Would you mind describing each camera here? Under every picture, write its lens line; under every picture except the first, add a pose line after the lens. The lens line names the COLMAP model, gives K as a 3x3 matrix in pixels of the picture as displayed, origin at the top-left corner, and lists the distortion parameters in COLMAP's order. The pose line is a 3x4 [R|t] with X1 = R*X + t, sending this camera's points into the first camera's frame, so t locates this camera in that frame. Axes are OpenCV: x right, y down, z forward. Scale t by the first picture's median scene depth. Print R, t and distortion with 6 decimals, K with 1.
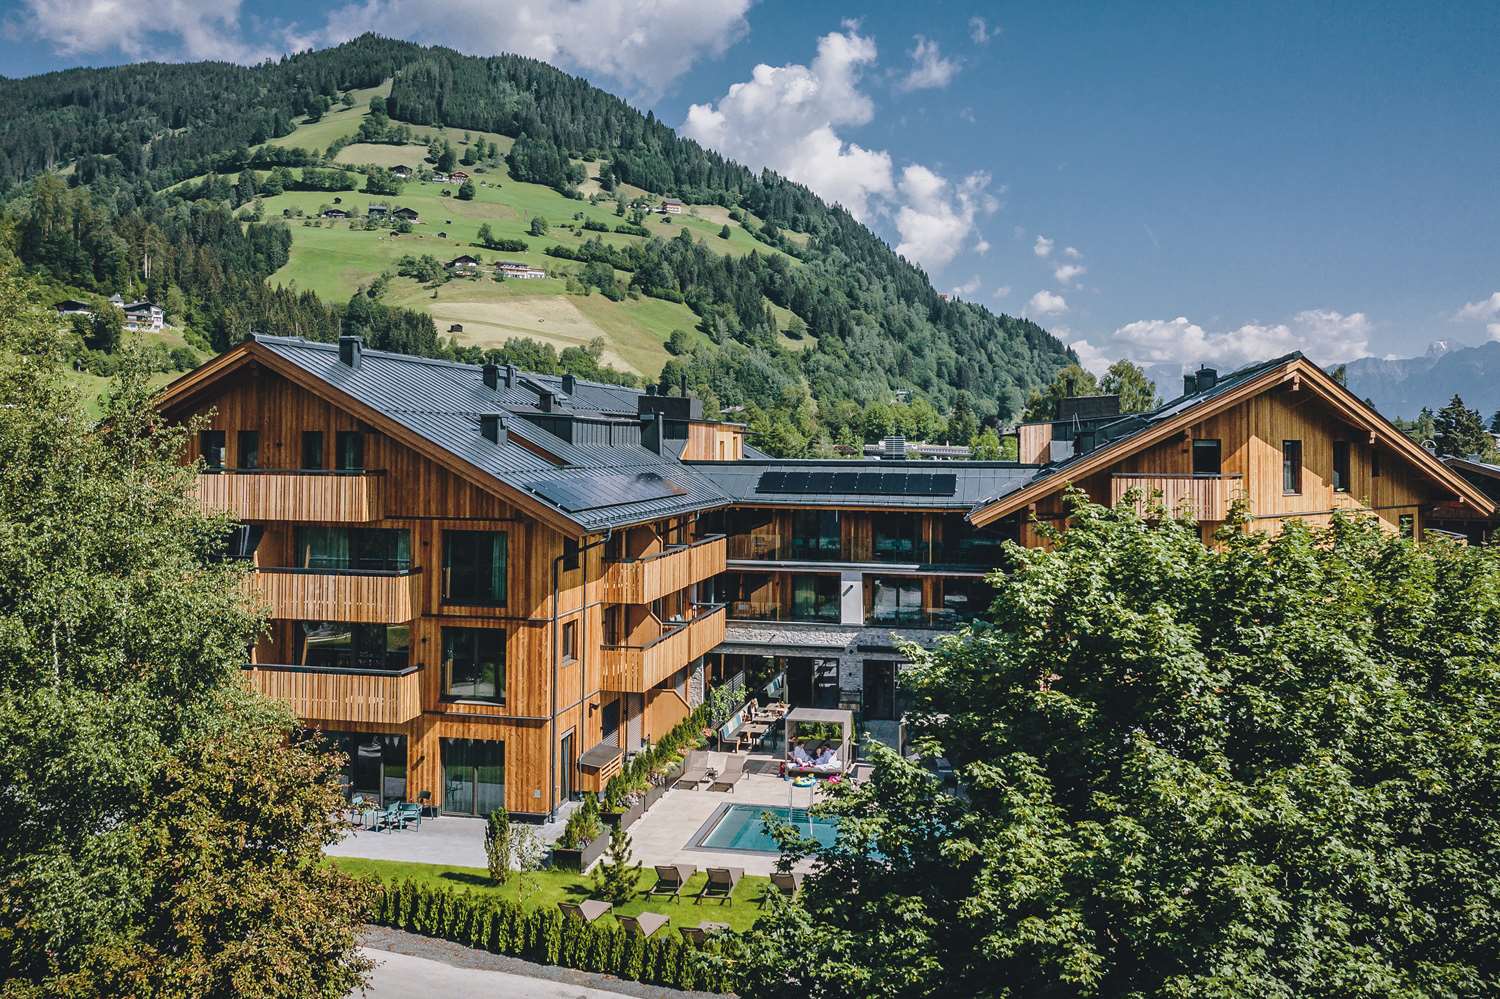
lens RADIAL K [[1296.6, 0, 720.3], [0, 1296.6, 415.3], [0, 0, 1]] dist [-0.004520, 0.002299]
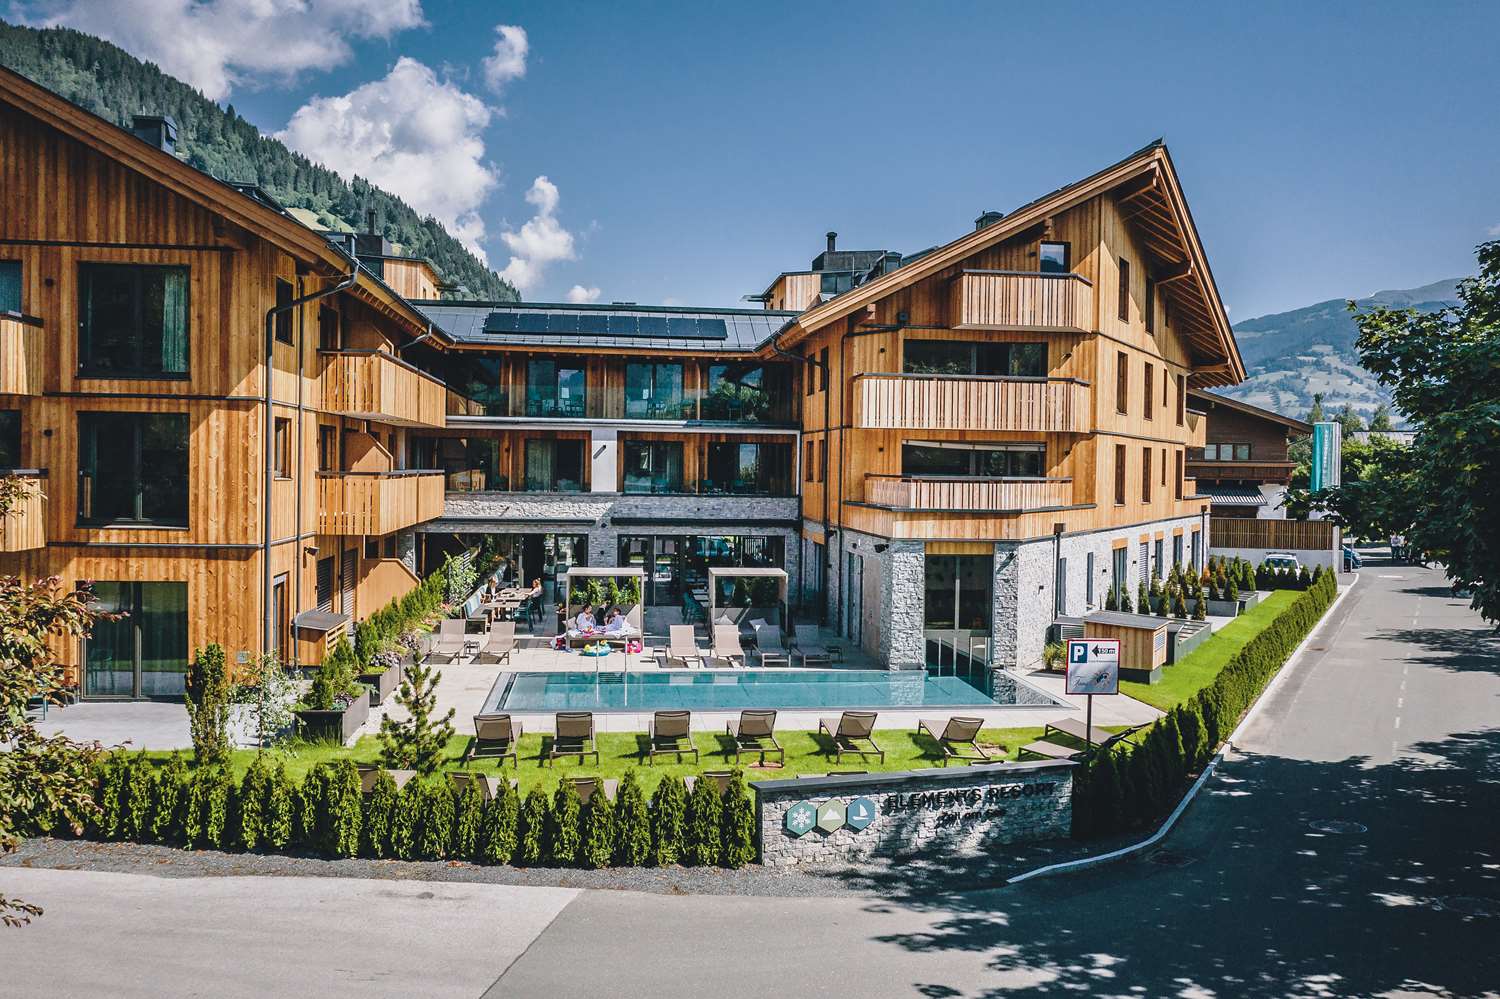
lens RADIAL K [[1271.5, 0, 755.5], [0, 1271.5, 484.5], [0, 0, 1]] dist [-0.016398, -0.000584]
pose [[0.944915, 0.001806, 0.327311, -0.104493], [-0.019744, 0.998478, 0.051492, 0.162916], [-0.326720, -0.055119, 0.943513, 0.299184]]
